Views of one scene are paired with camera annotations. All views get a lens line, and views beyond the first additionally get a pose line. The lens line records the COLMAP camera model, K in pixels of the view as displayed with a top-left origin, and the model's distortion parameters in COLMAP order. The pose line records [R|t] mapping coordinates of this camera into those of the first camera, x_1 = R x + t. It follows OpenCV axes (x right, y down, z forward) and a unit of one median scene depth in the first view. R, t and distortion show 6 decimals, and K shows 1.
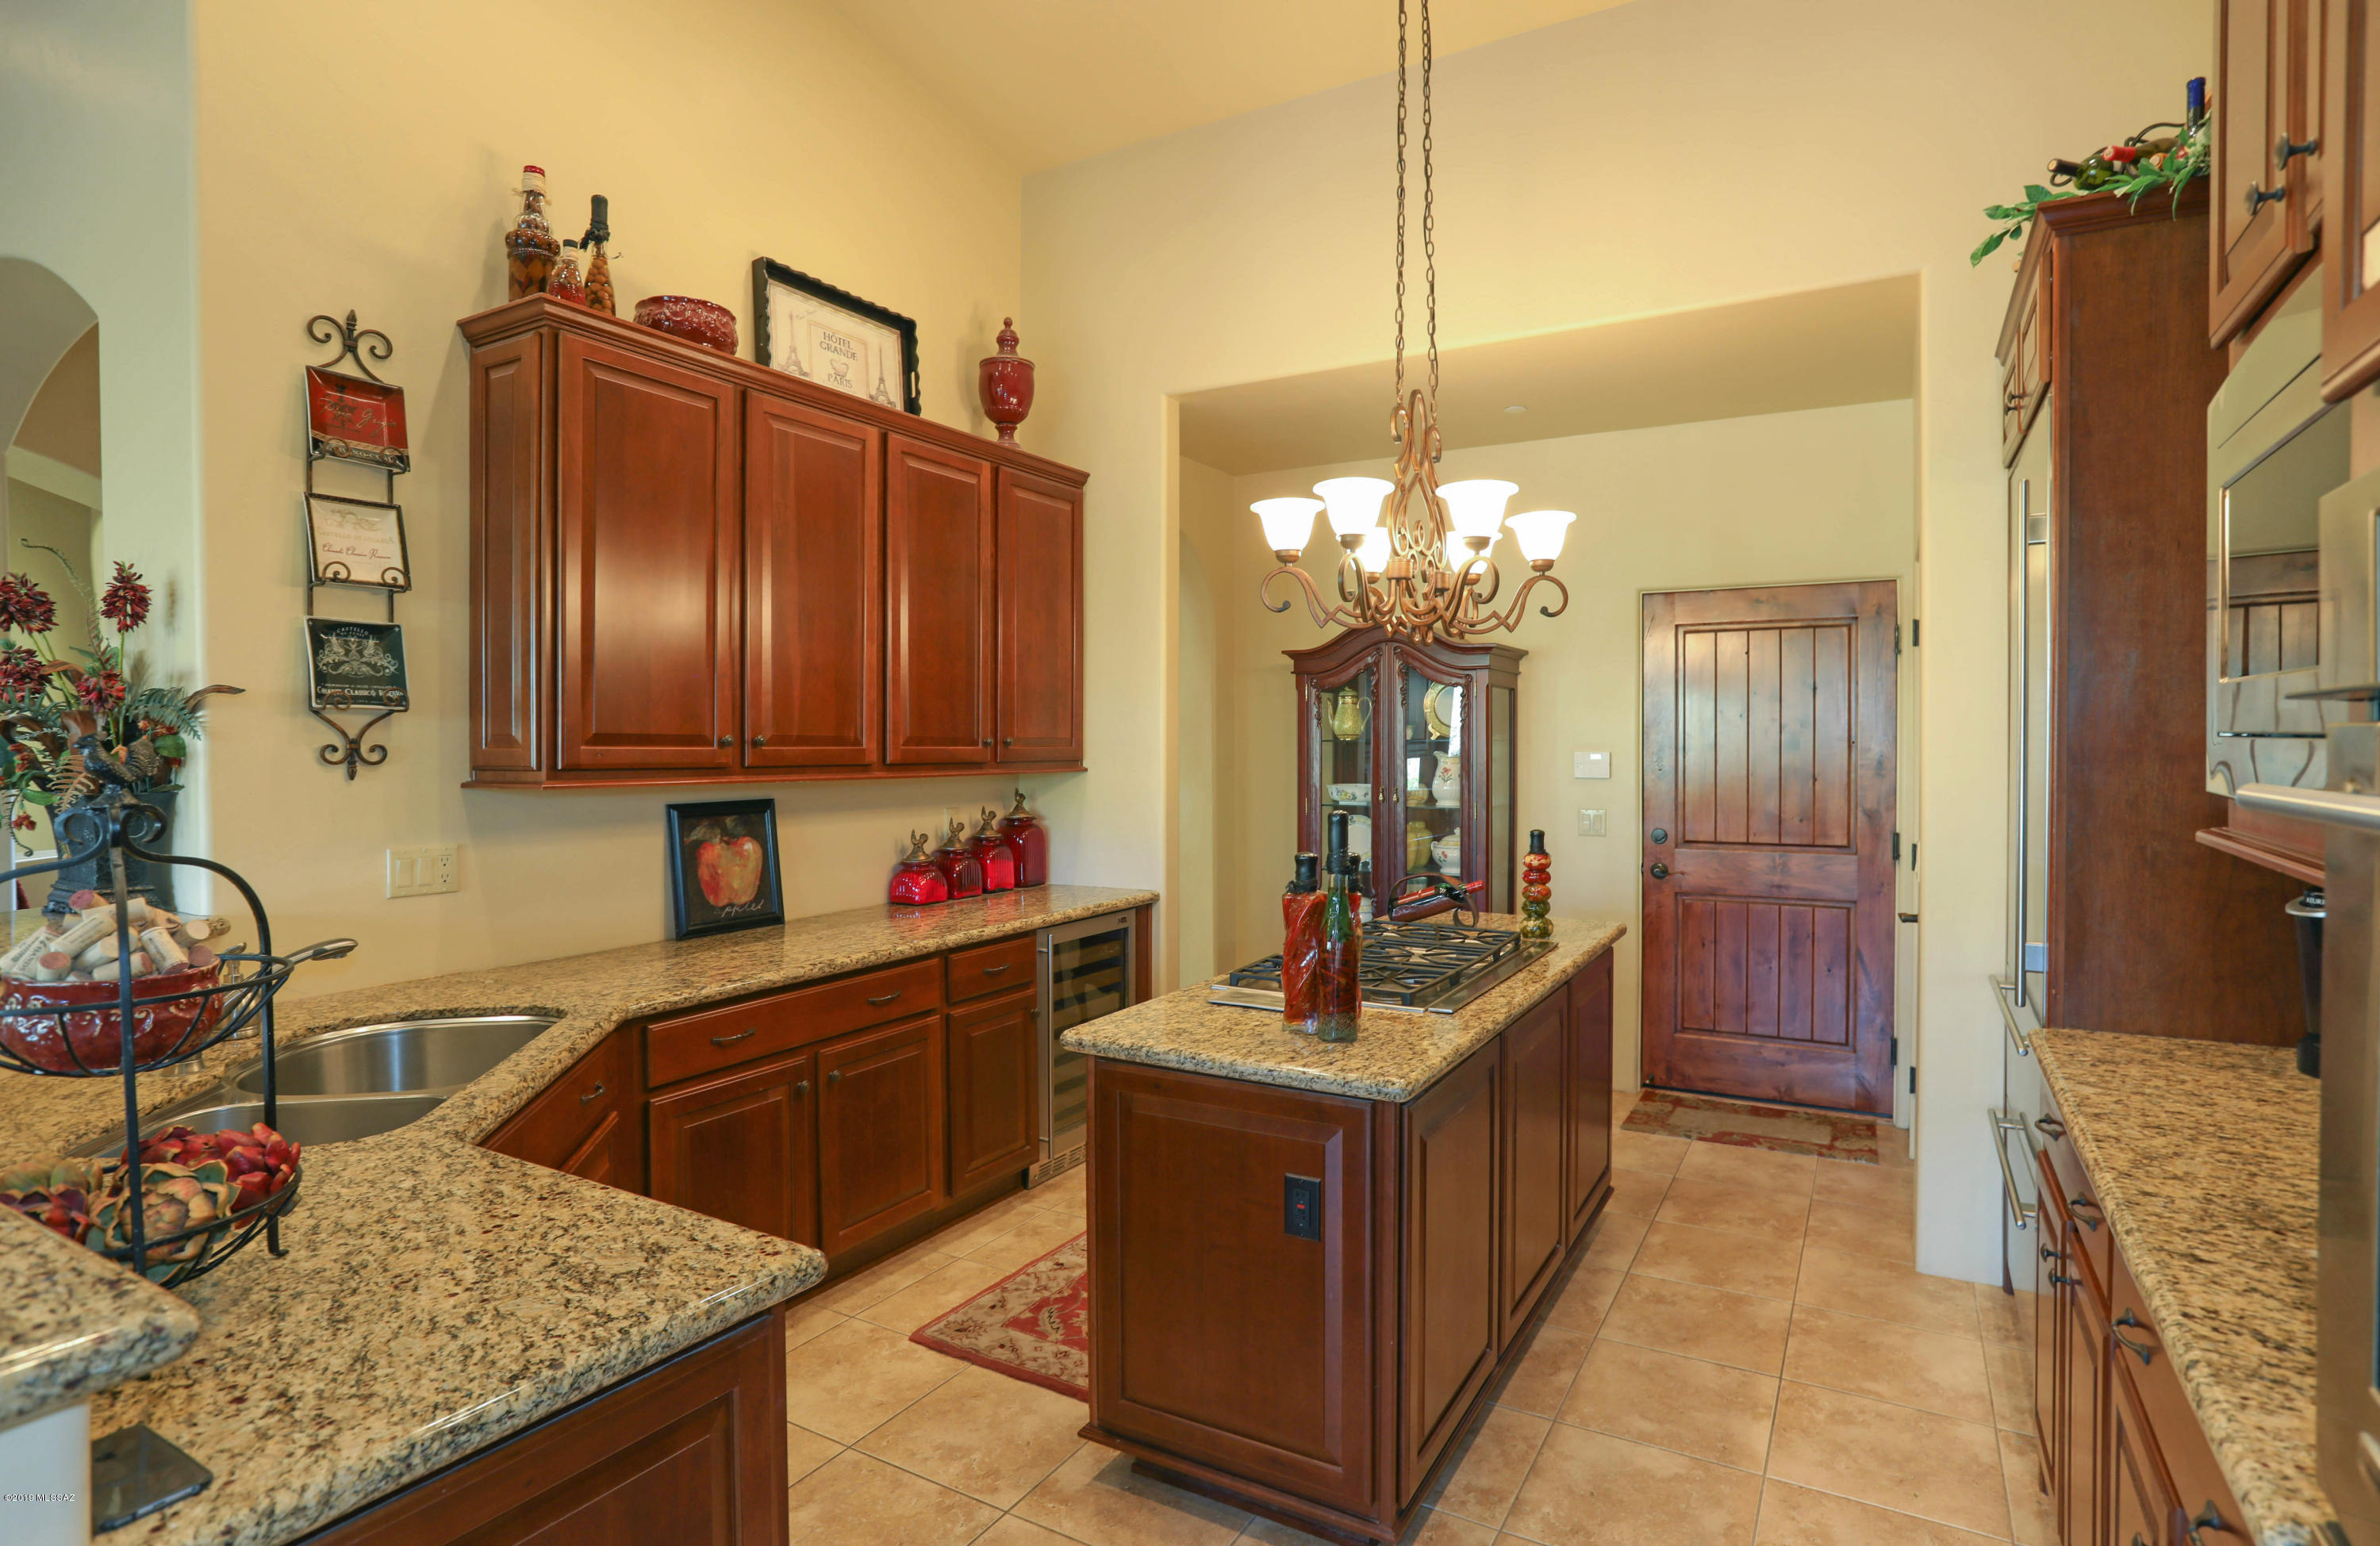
lens RADIAL K [[1182.3, 0, 1180.8], [0, 1182.3, 753.4], [0, 0, 1]] dist [-0.015115, 0.001544]
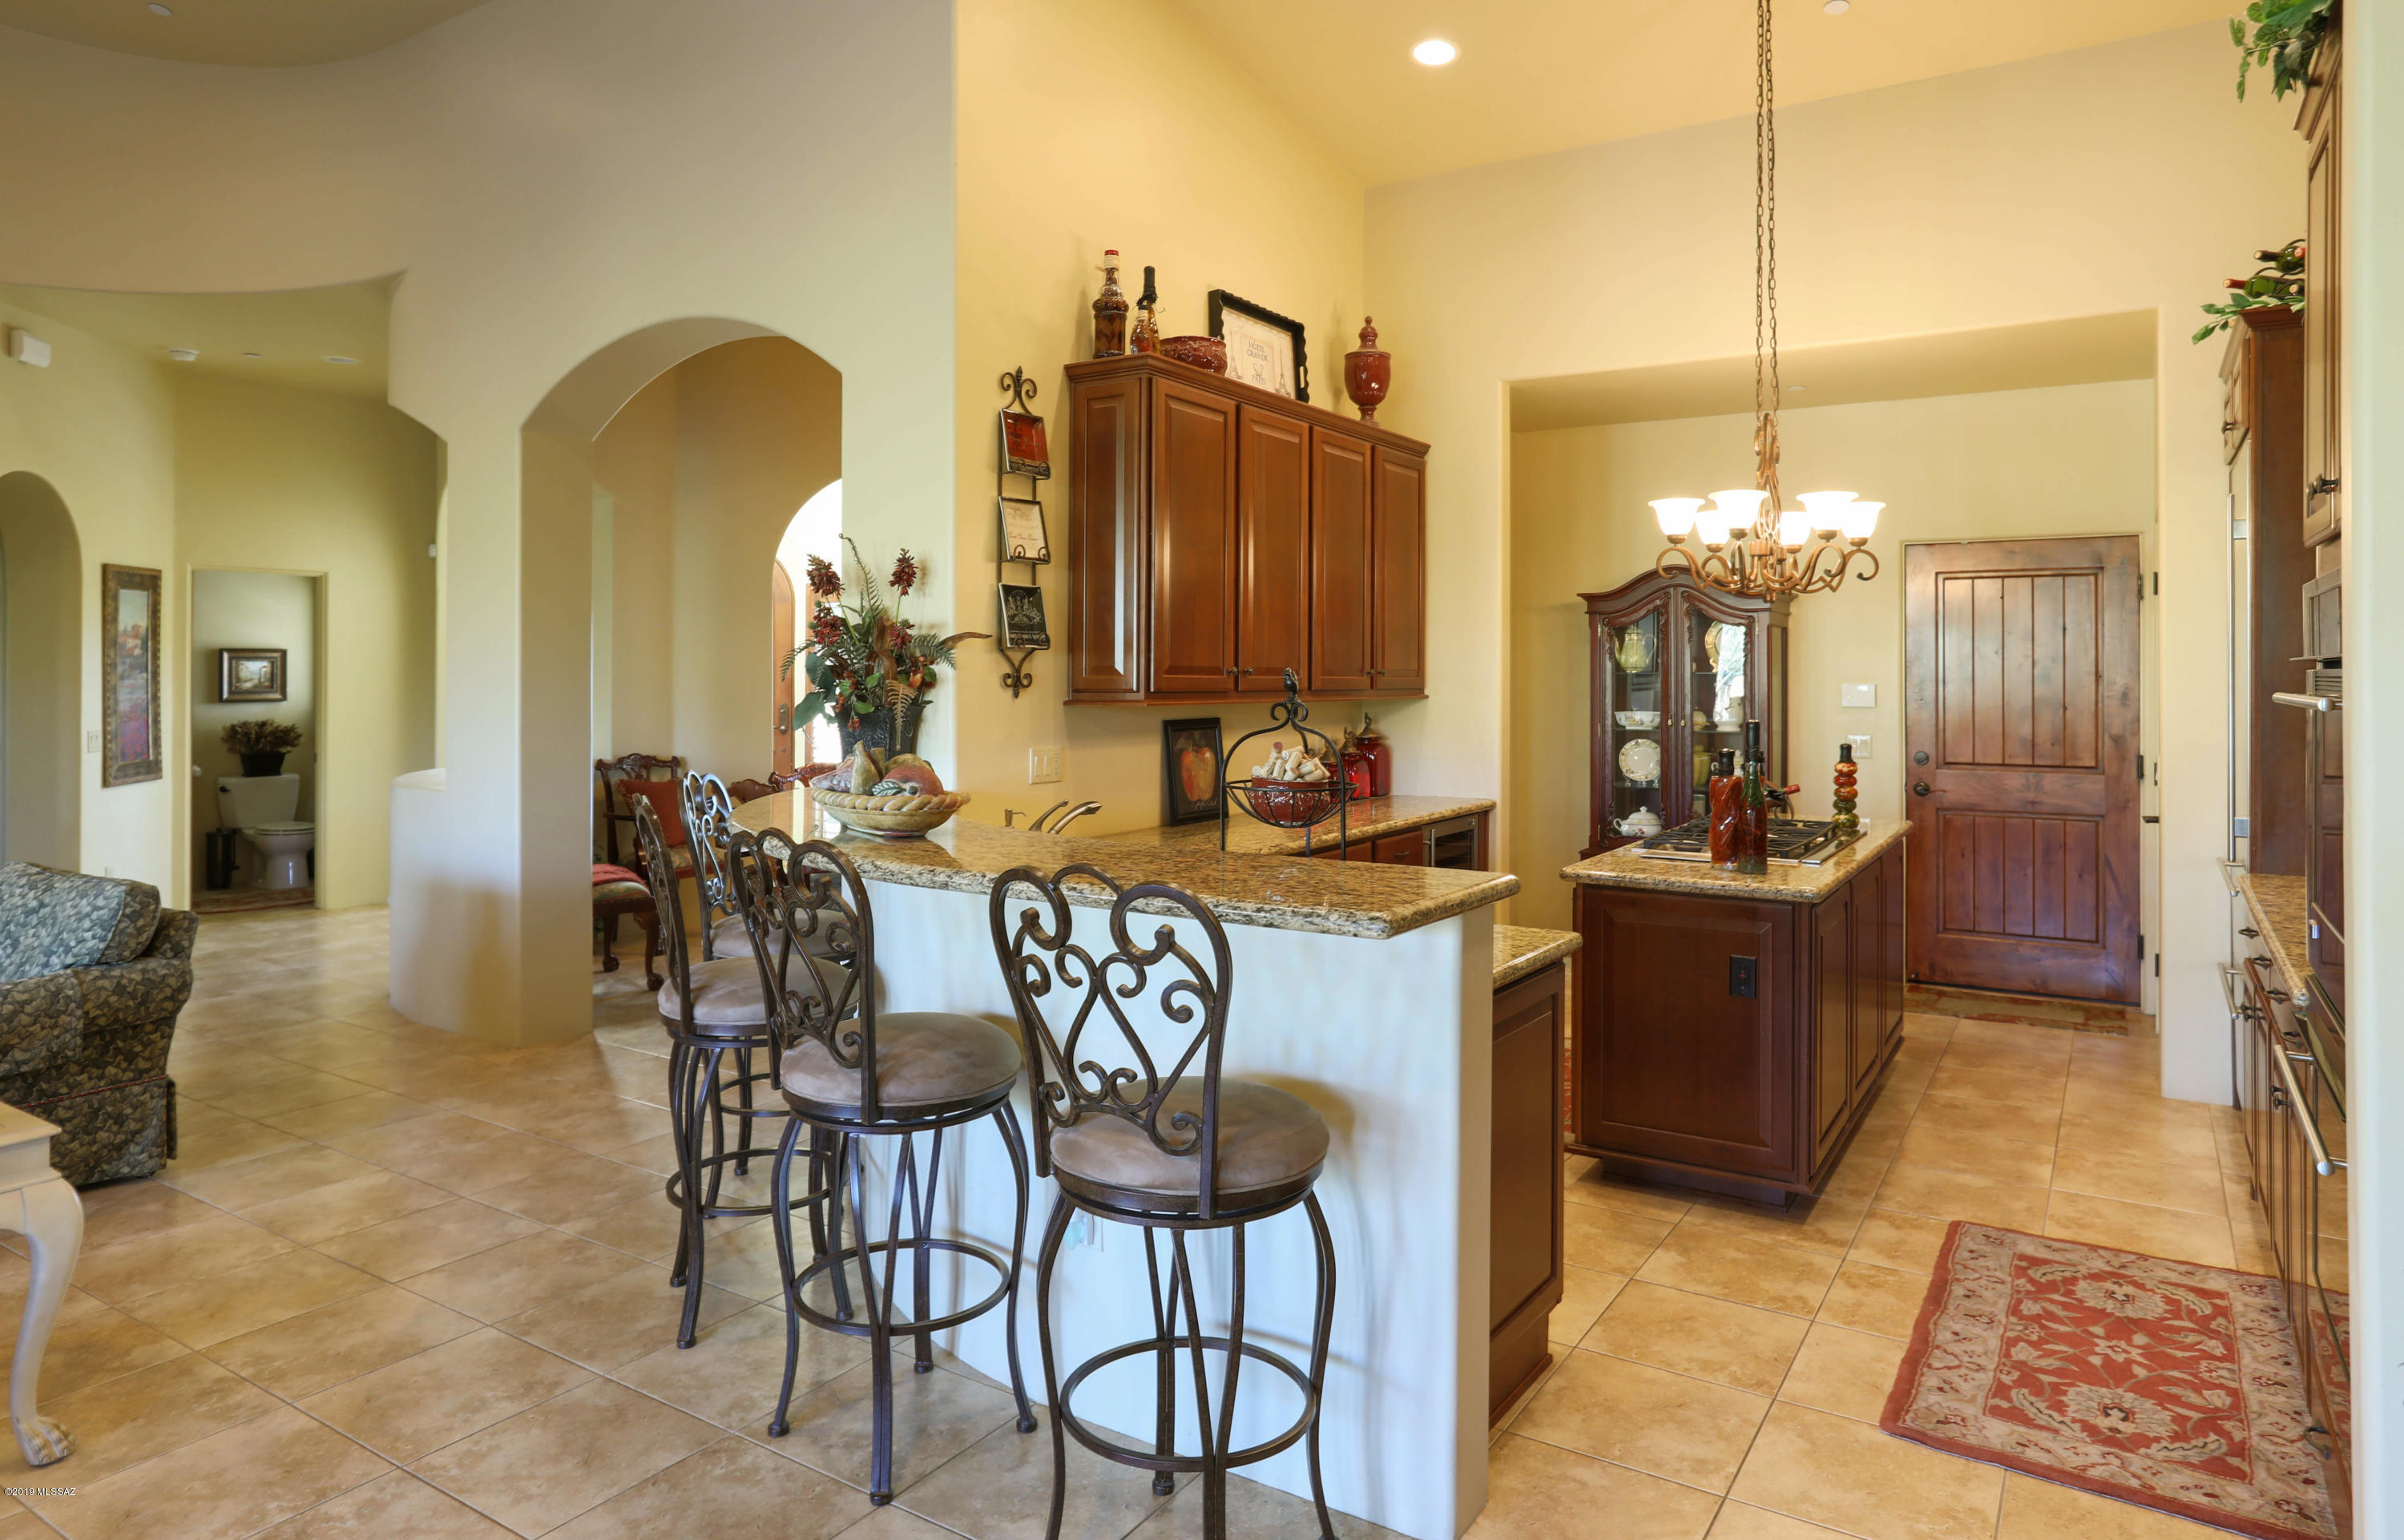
lens RADIAL K [[1423.4, 0, 1194.2], [0, 1423.4, 660.3], [0, 0, 1]] dist [-0.000386, 0.009101]
pose [[0.999229, 0.003494, -0.039104, -0.323117], [-0.004214, 0.999823, -0.018347, 0.005676], [0.039033, 0.018498, 0.999067, -0.532186]]
